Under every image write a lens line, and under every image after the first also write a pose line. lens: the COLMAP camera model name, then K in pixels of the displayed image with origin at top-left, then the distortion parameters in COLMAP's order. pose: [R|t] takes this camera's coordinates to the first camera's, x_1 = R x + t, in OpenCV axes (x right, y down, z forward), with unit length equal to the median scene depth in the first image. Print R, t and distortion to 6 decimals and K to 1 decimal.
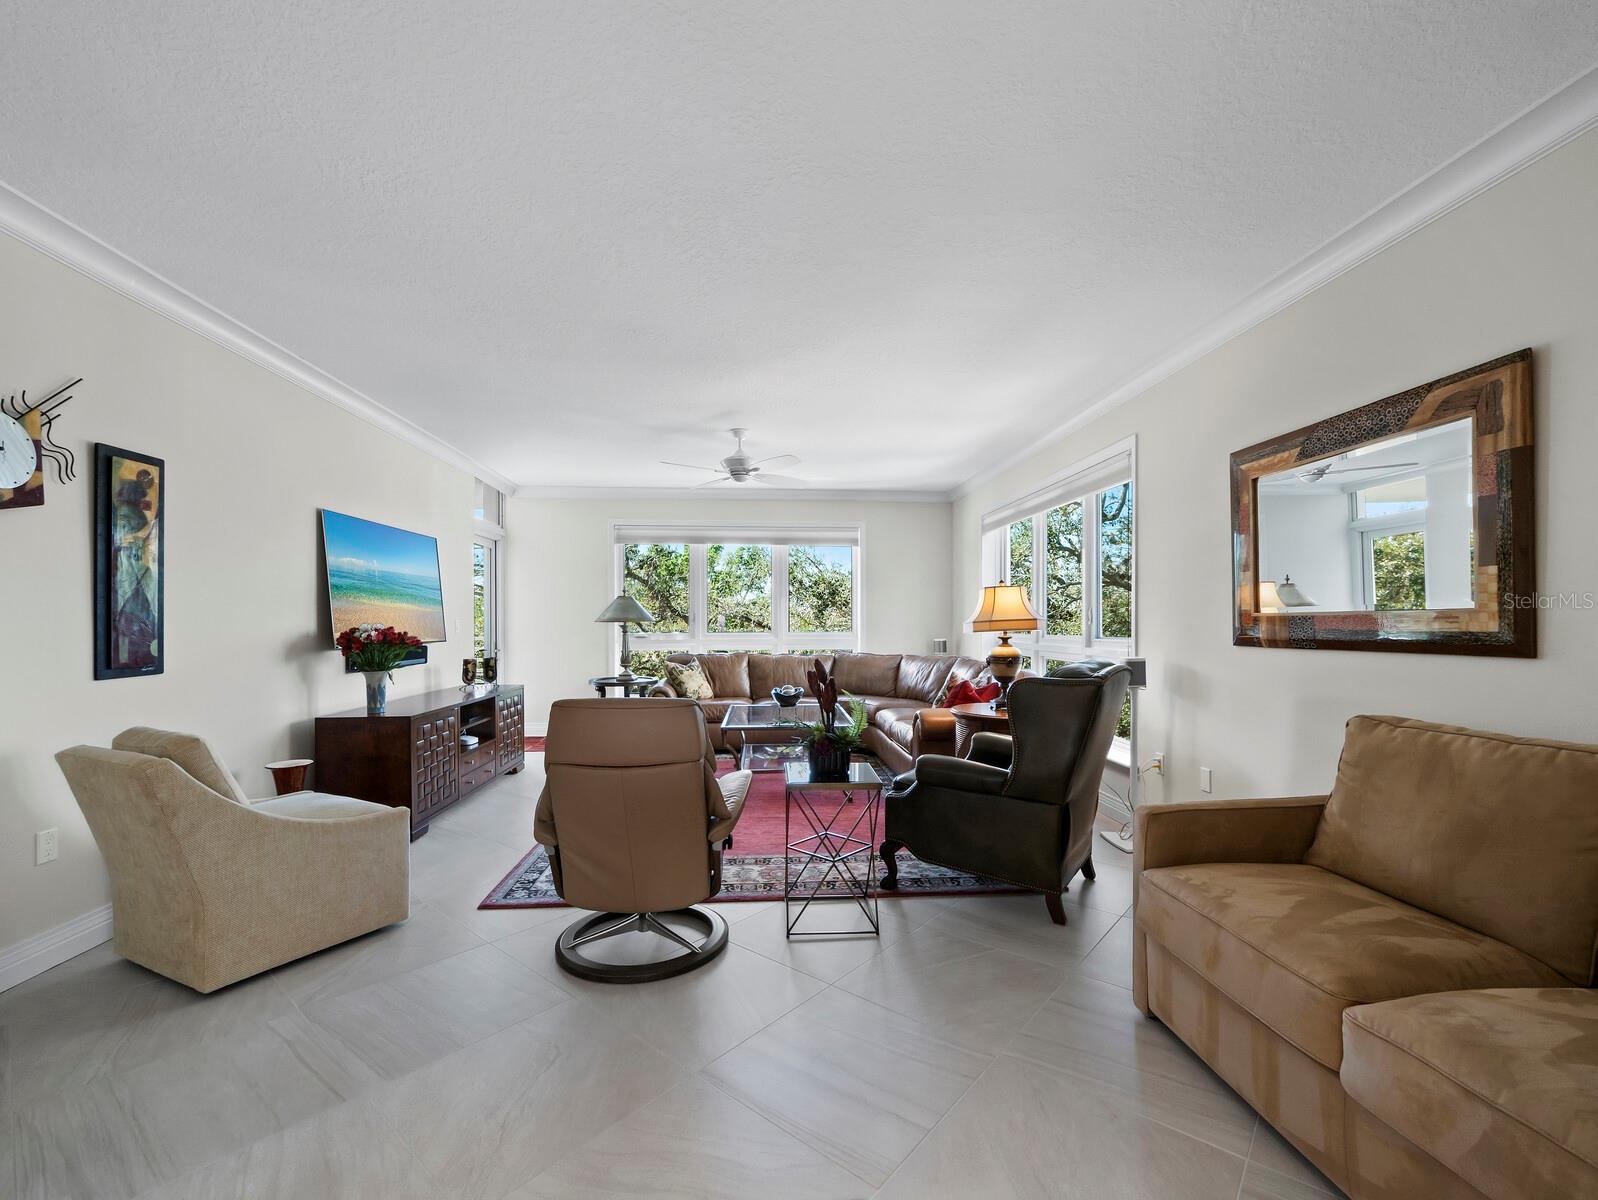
lens RADIAL K [[682.5, 0, 797.5], [0, 682.5, 612.2], [0, 0, 1]] dist [-0.007712, 0.001403]
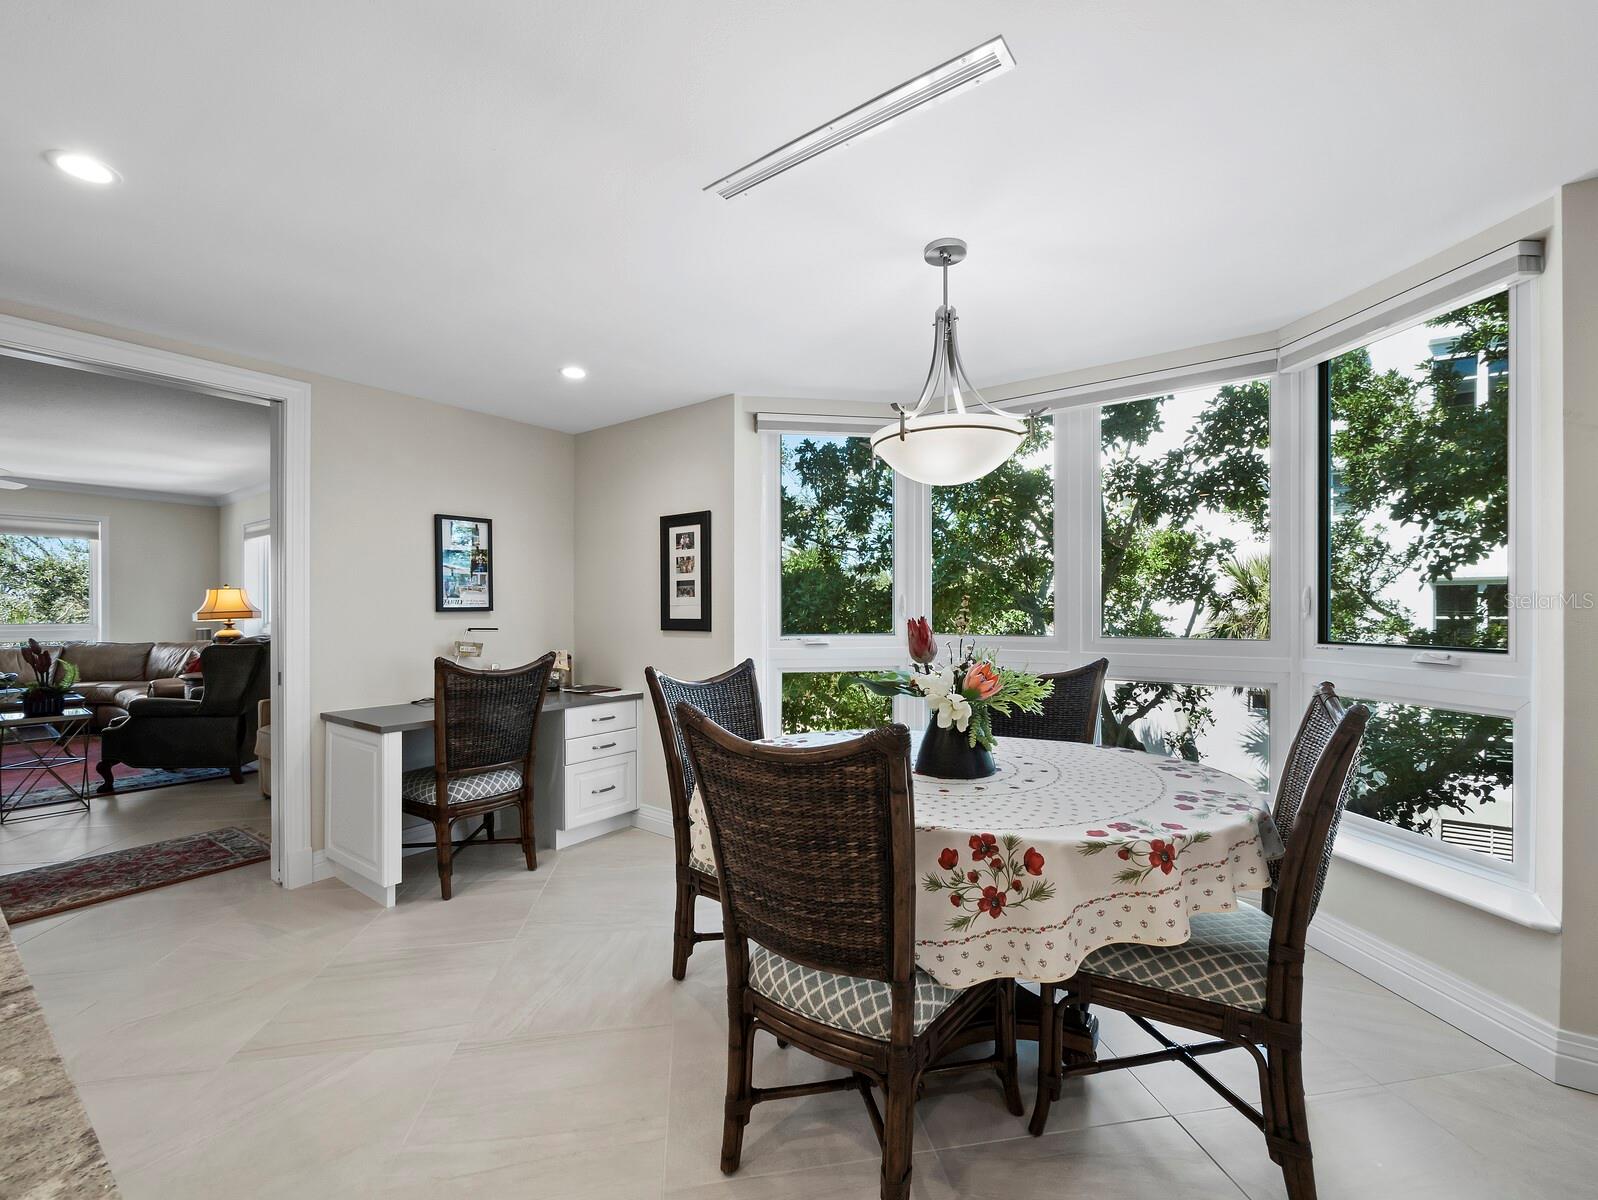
lens RADIAL K [[682.5, 0, 816.6], [0, 682.5, 607.5], [0, 0, 1]] dist [-0.007712, 0.001403]
pose [[0.639328, 0.002870, 0.768929, -0.005243], [-0.008467, 0.999959, 0.003307, -0.007201], [-0.768887, -0.008625, 0.639326, -0.546467]]
